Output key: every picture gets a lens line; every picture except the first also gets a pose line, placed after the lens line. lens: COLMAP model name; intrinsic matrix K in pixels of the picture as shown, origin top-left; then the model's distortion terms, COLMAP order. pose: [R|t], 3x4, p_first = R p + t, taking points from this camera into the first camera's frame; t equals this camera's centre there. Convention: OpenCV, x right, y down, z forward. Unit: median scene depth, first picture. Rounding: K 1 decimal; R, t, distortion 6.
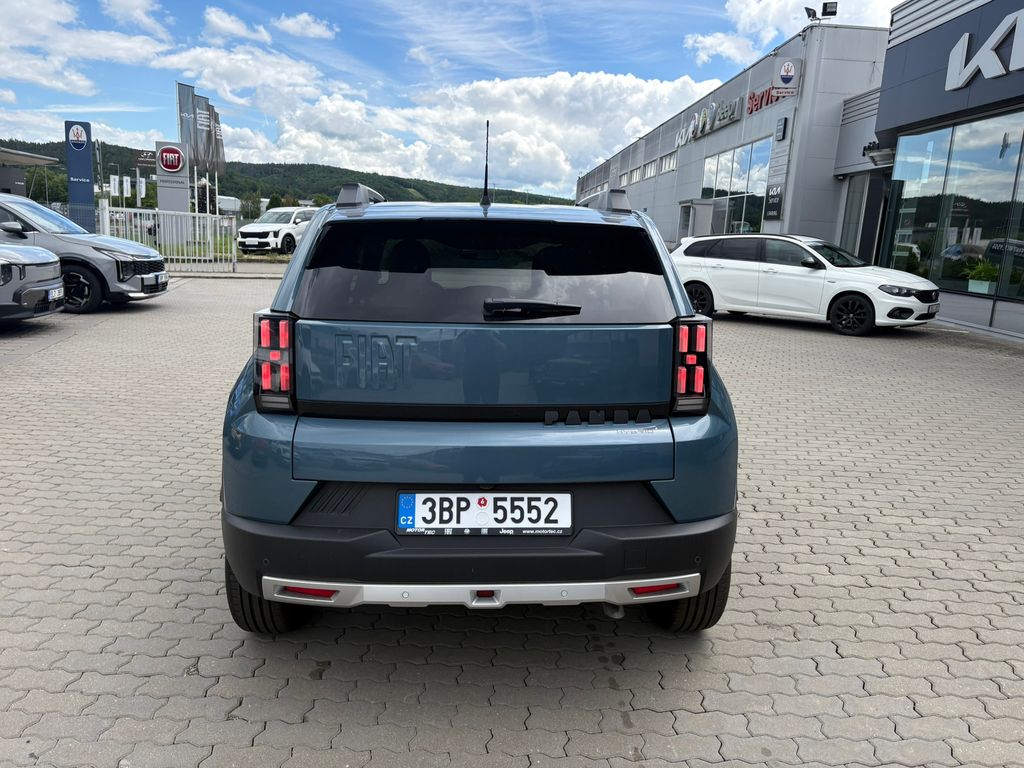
lens RADIAL K [[777.0, 0, 512.0], [0, 777.0, 384.0], [0, 0, 1]] dist [0.061576, -0.065064]
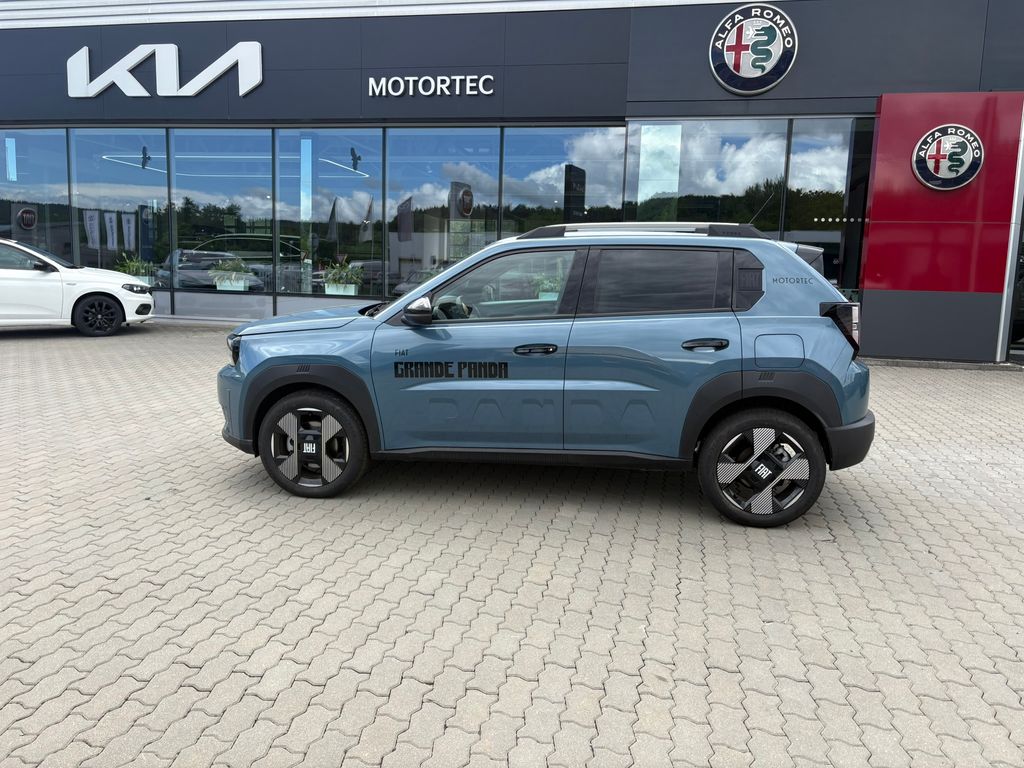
lens RADIAL K [[777.0, 0, 512.0], [0, 777.0, 384.0], [0, 0, 1]] dist [0.061576, -0.065064]
pose [[0.193919, -0.186783, 0.963072, -0.434731], [0.173805, 0.972718, 0.153657, -0.063766], [-0.965498, 0.137590, 0.221093, 0.269617]]
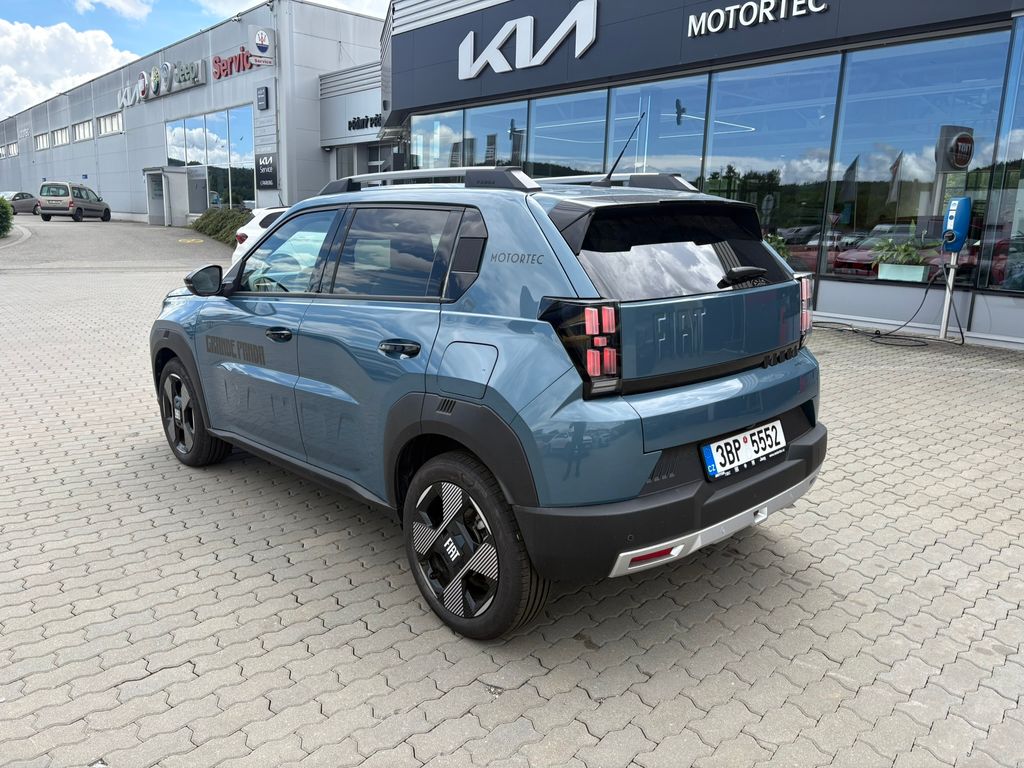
lens RADIAL K [[777.0, 0, 512.0], [0, 777.0, 384.0], [0, 0, 1]] dist [0.061576, -0.065064]
pose [[0.764499, -0.162019, 0.623932, -0.202135], [0.137621, 0.986606, 0.087570, -0.017022], [-0.629763, 0.018919, 0.776557, 0.055319]]
